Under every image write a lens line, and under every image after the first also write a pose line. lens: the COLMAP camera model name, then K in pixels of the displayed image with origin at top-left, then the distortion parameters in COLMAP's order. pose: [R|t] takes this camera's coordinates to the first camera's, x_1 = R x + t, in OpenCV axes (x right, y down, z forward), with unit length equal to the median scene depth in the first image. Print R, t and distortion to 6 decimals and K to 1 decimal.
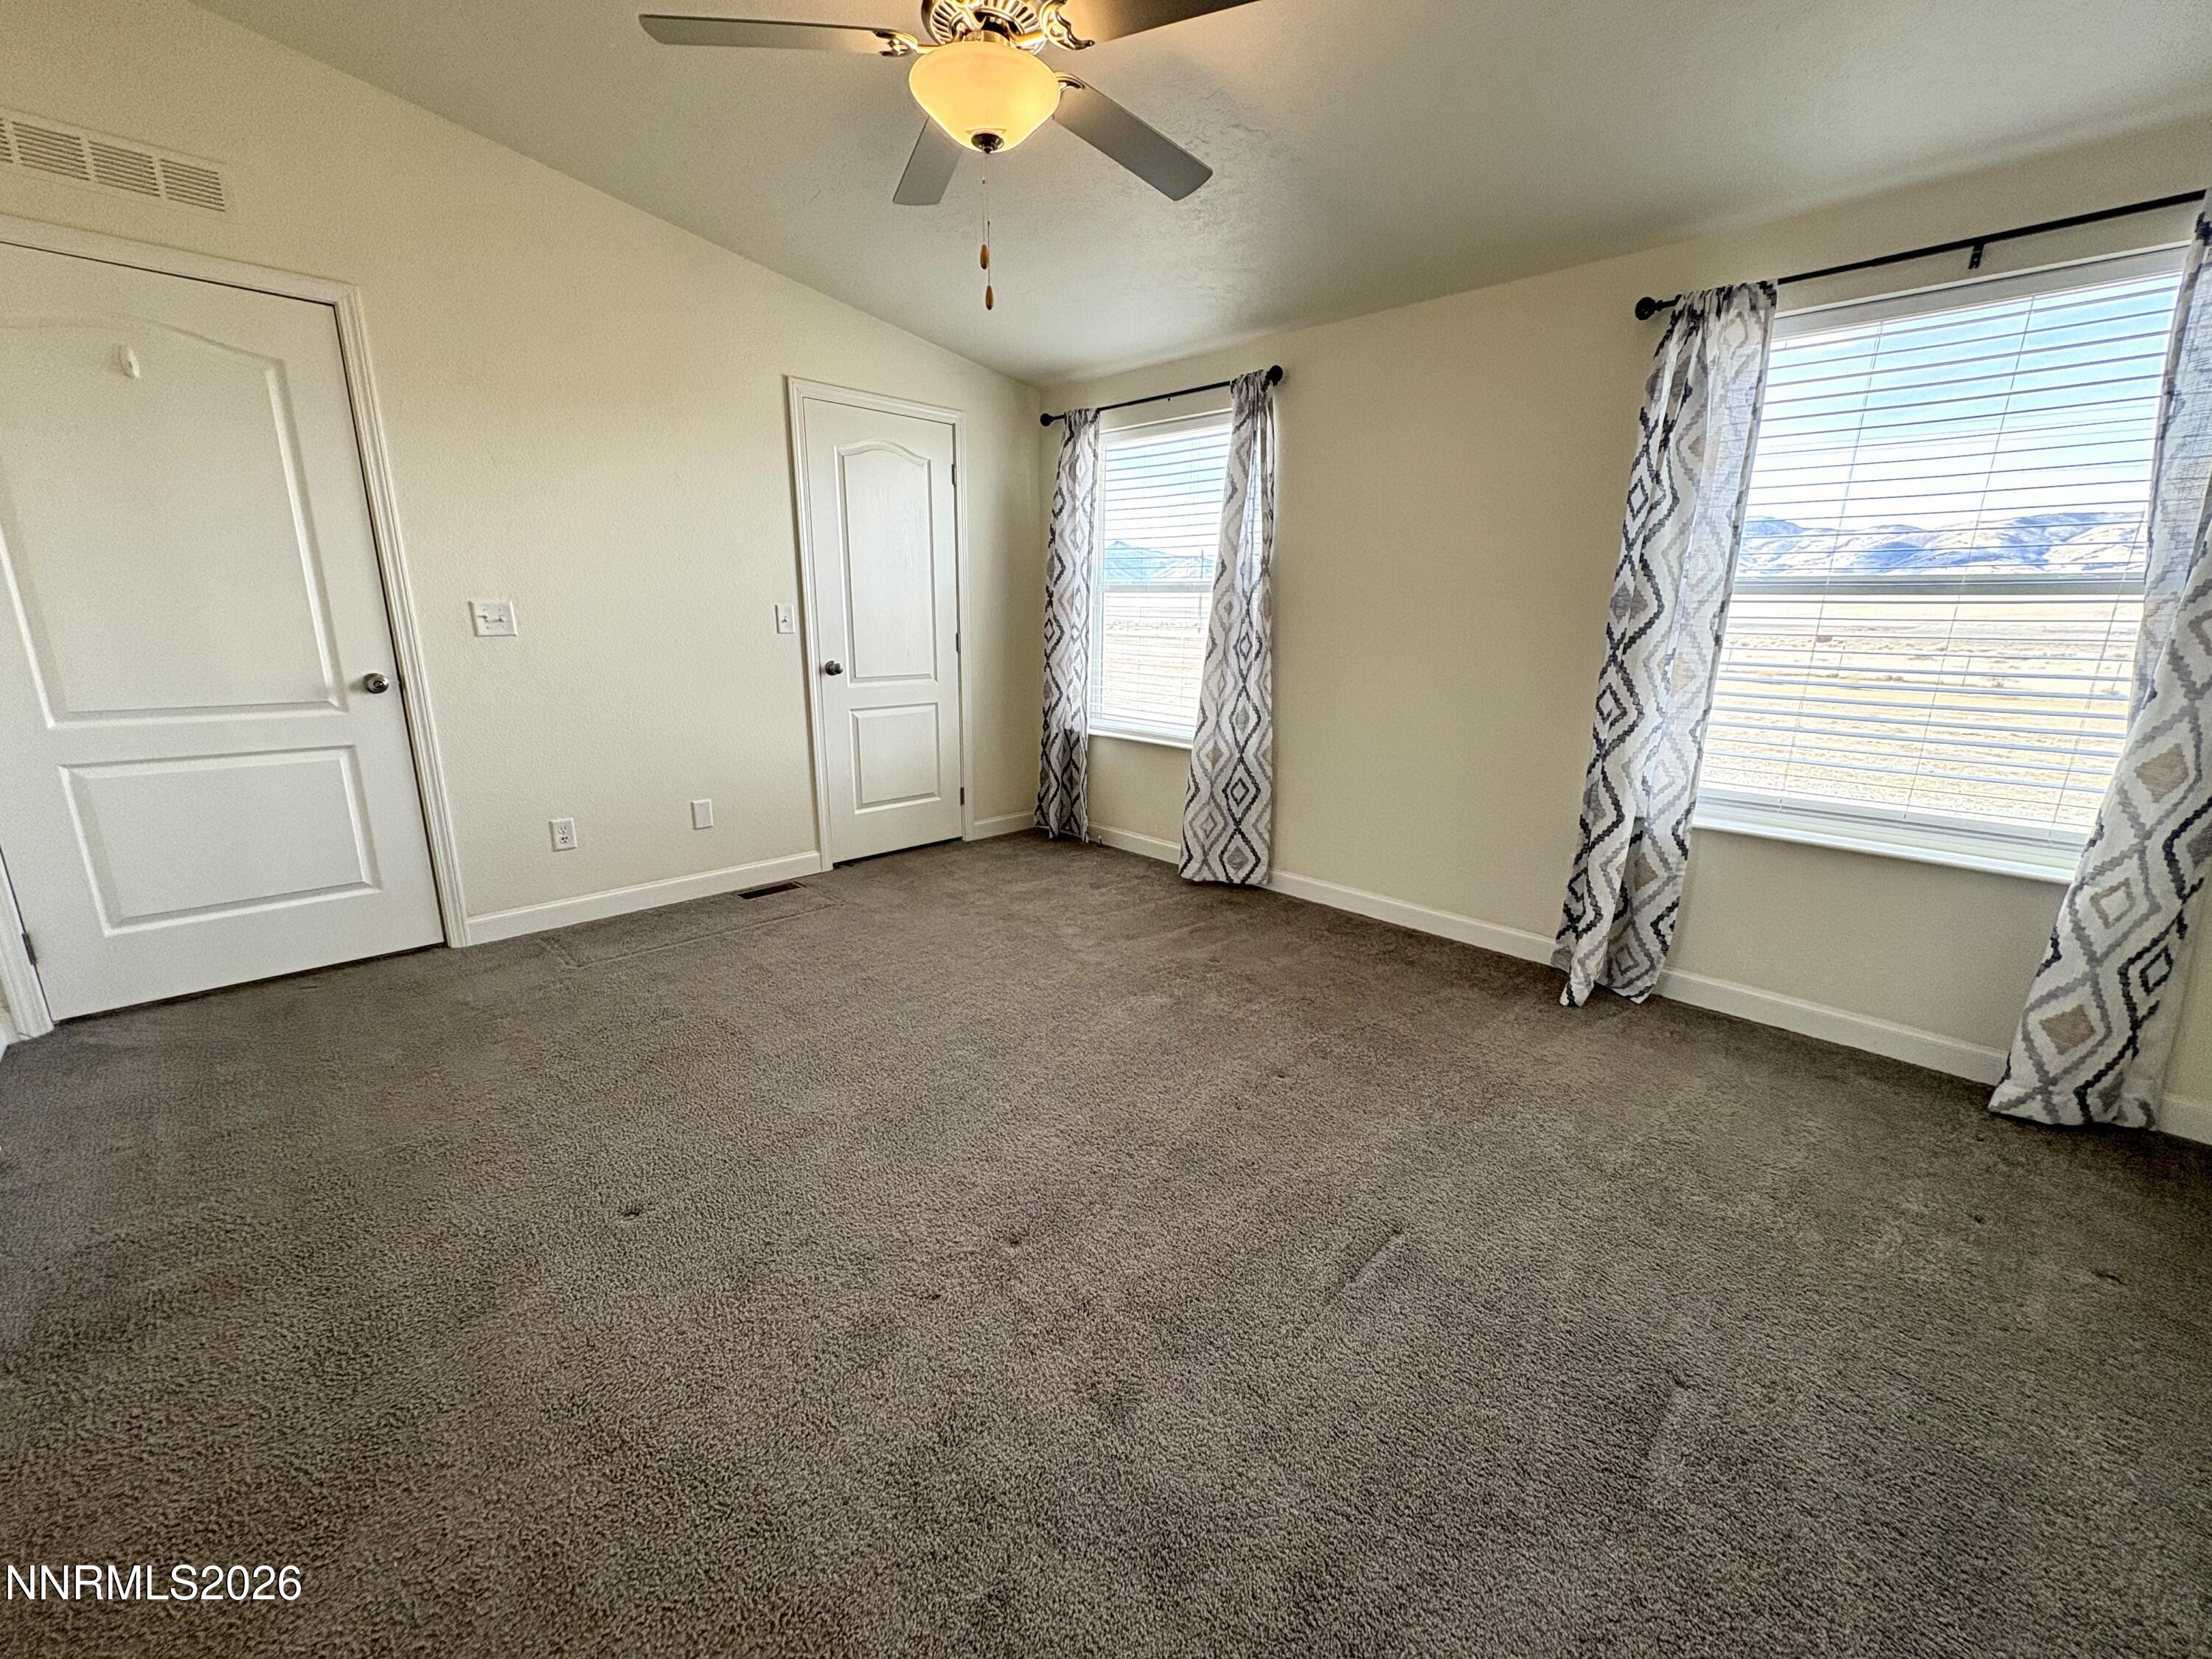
lens RADIAL K [[888.5, 0, 1095.4], [0, 888.5, 827.6], [0, 0, 1]] dist [0.001309, 0.000851]
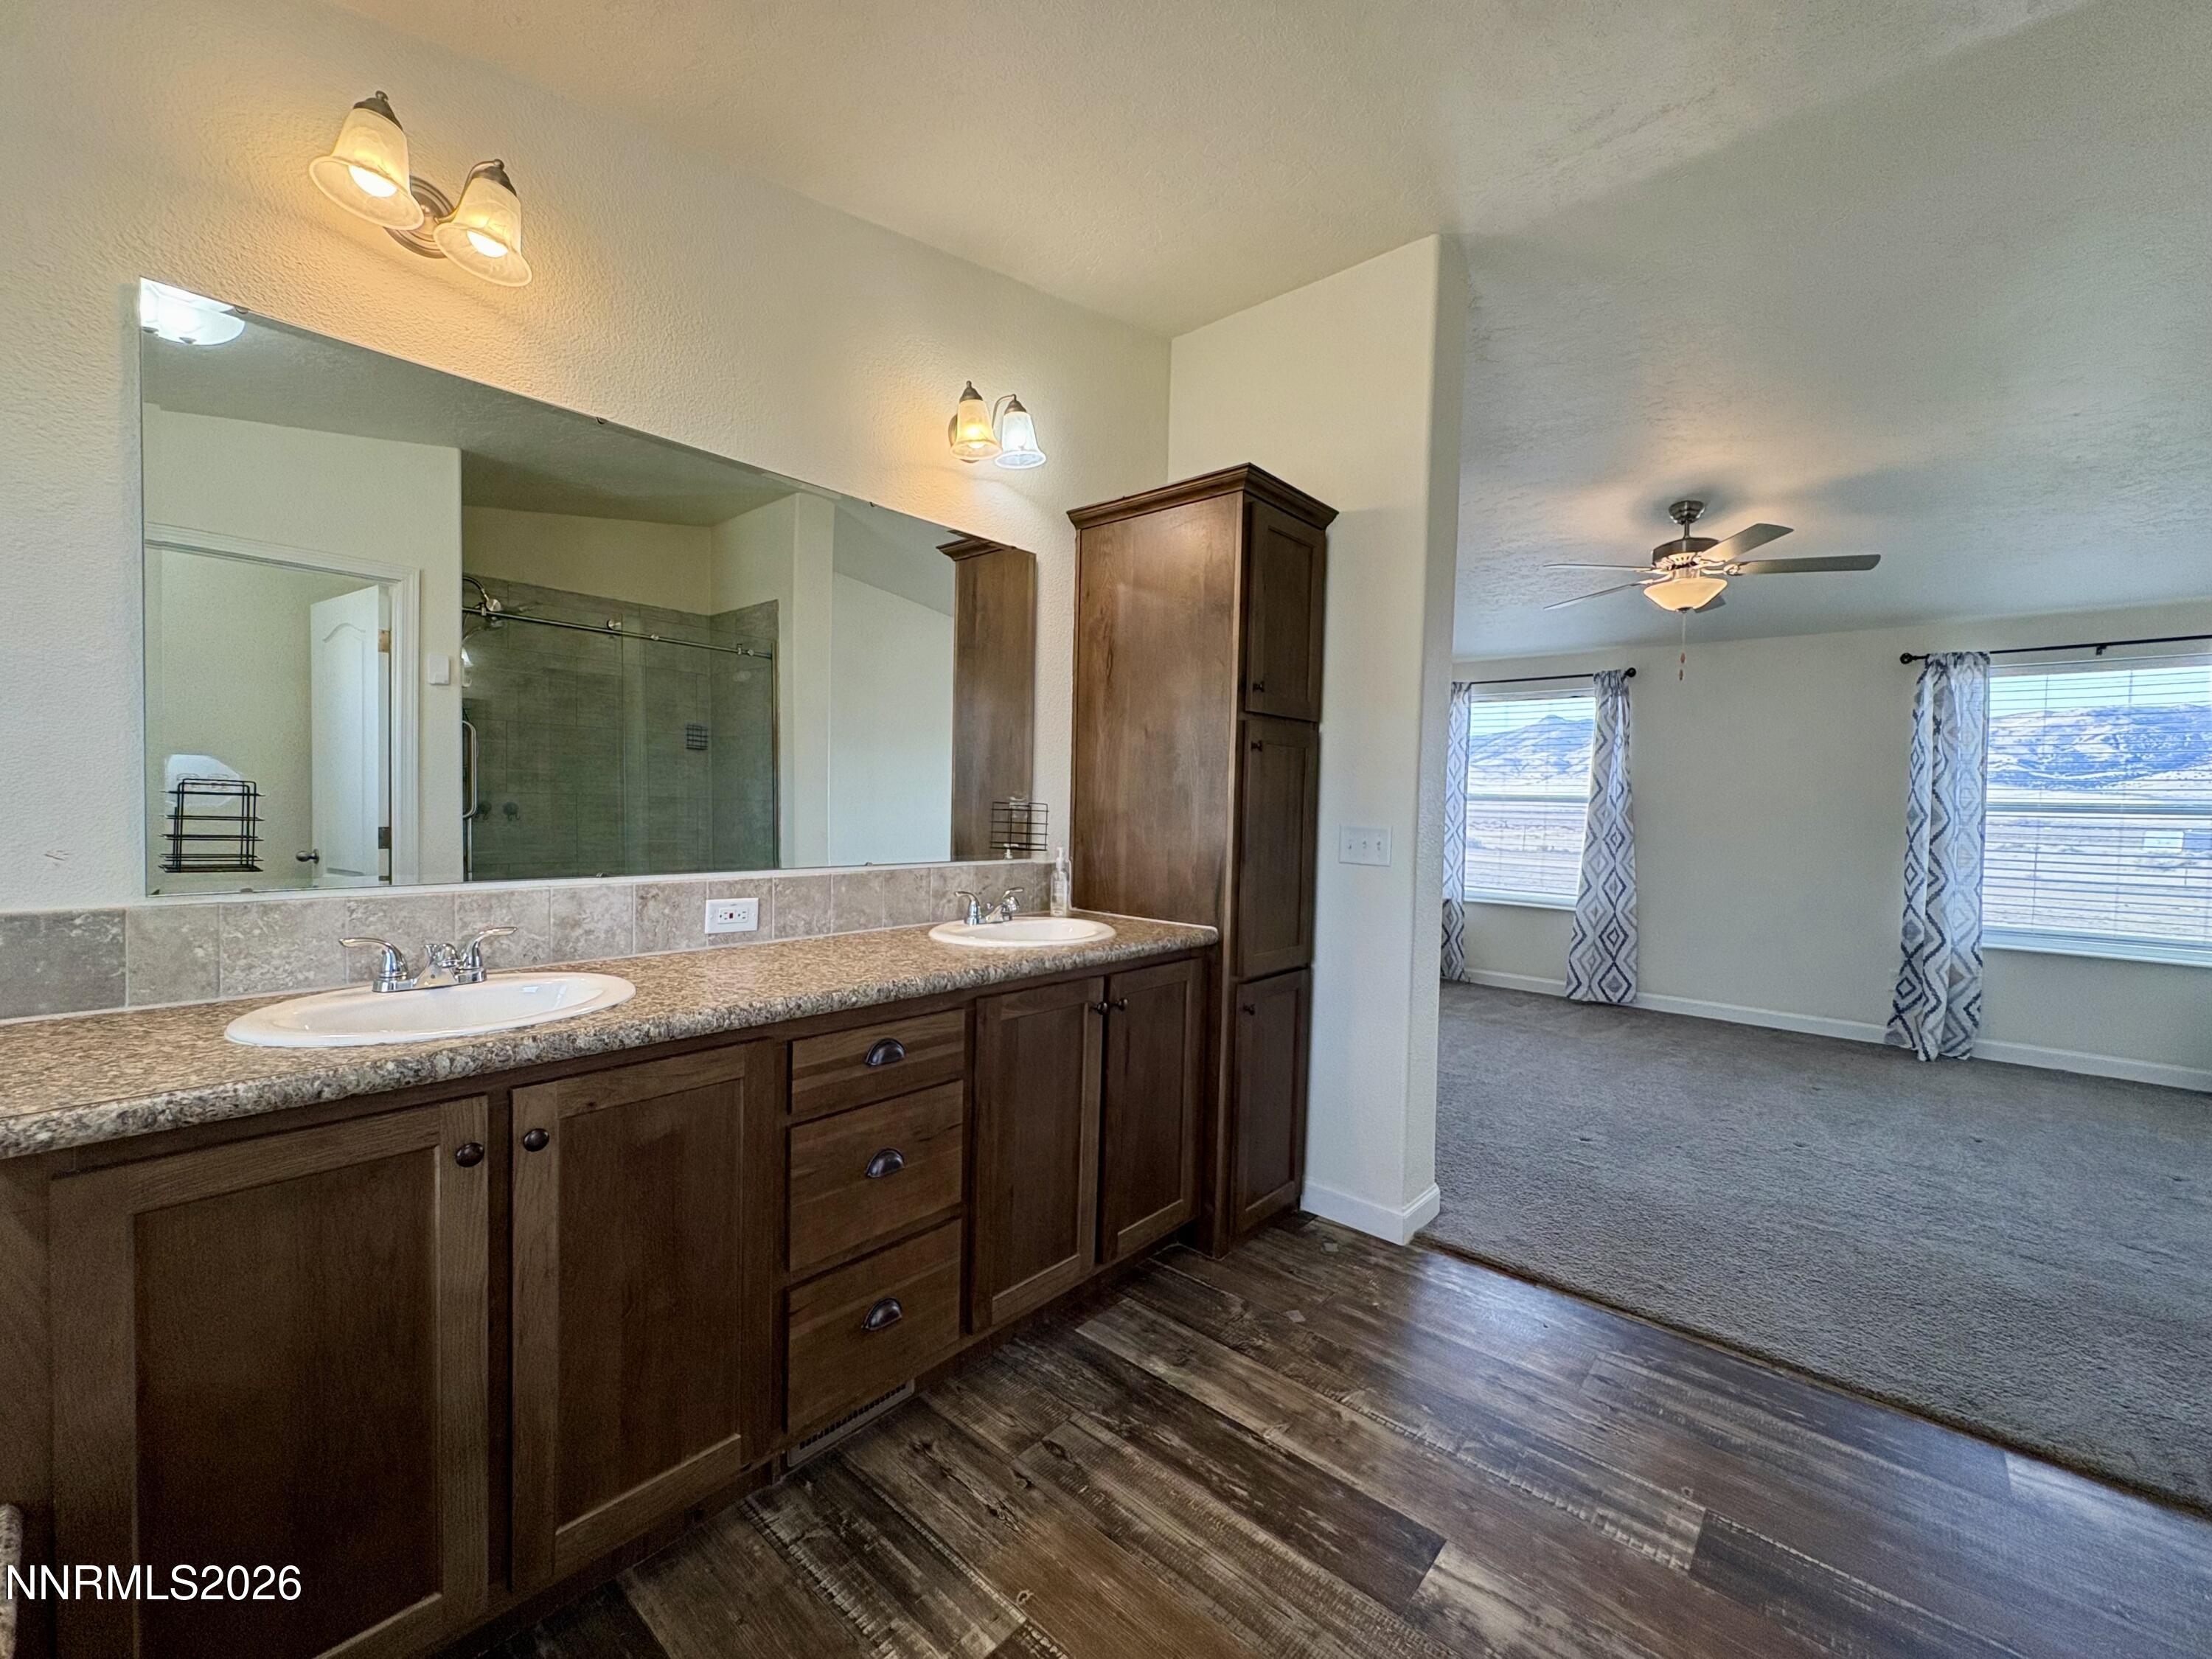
lens RADIAL K [[888.5, 0, 1111.2], [0, 888.5, 829.5], [0, 0, 1]] dist [0.001309, 0.000851]
pose [[0.998010, 0.003075, 0.062988, -0.911413], [0.009911, 0.978747, -0.204830, 0.093675], [-0.062279, 0.205046, 0.976769, -0.492408]]
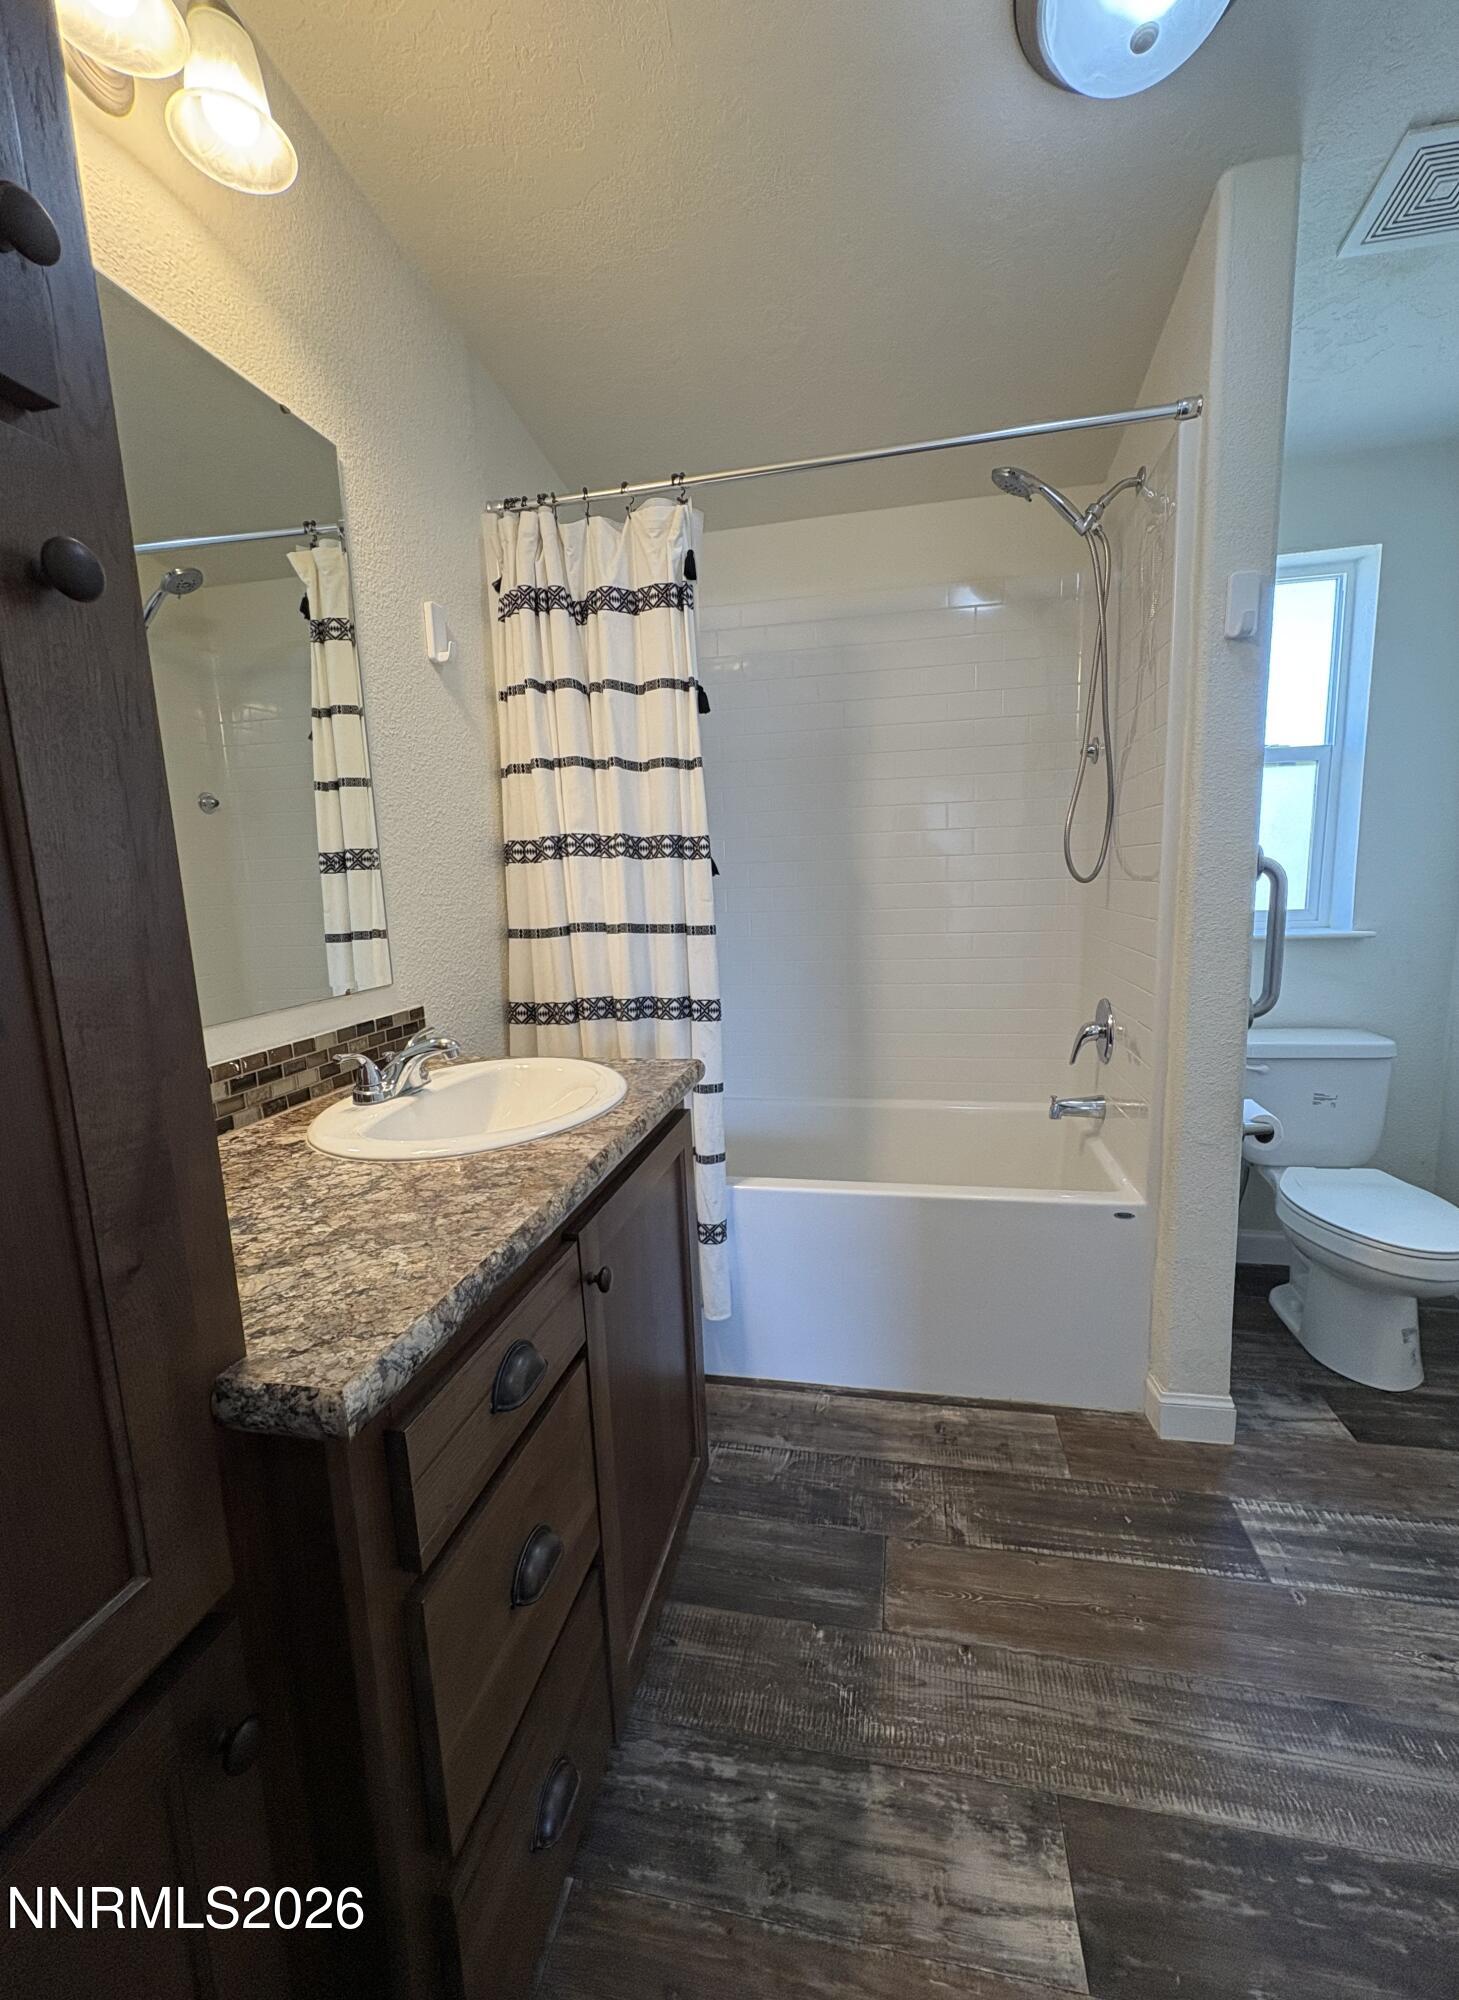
lens RADIAL K [[802.1, 0, 747.1], [0, 802.1, 993.3], [0, 0, 1]] dist [0.000337, 0.000806]
pose [[-0.831891, 0.092645, -0.547150, -0.478598], [-0.114058, 0.936371, 0.331963, -0.035130], [0.543091, 0.338565, -0.768392, 0.076197]]
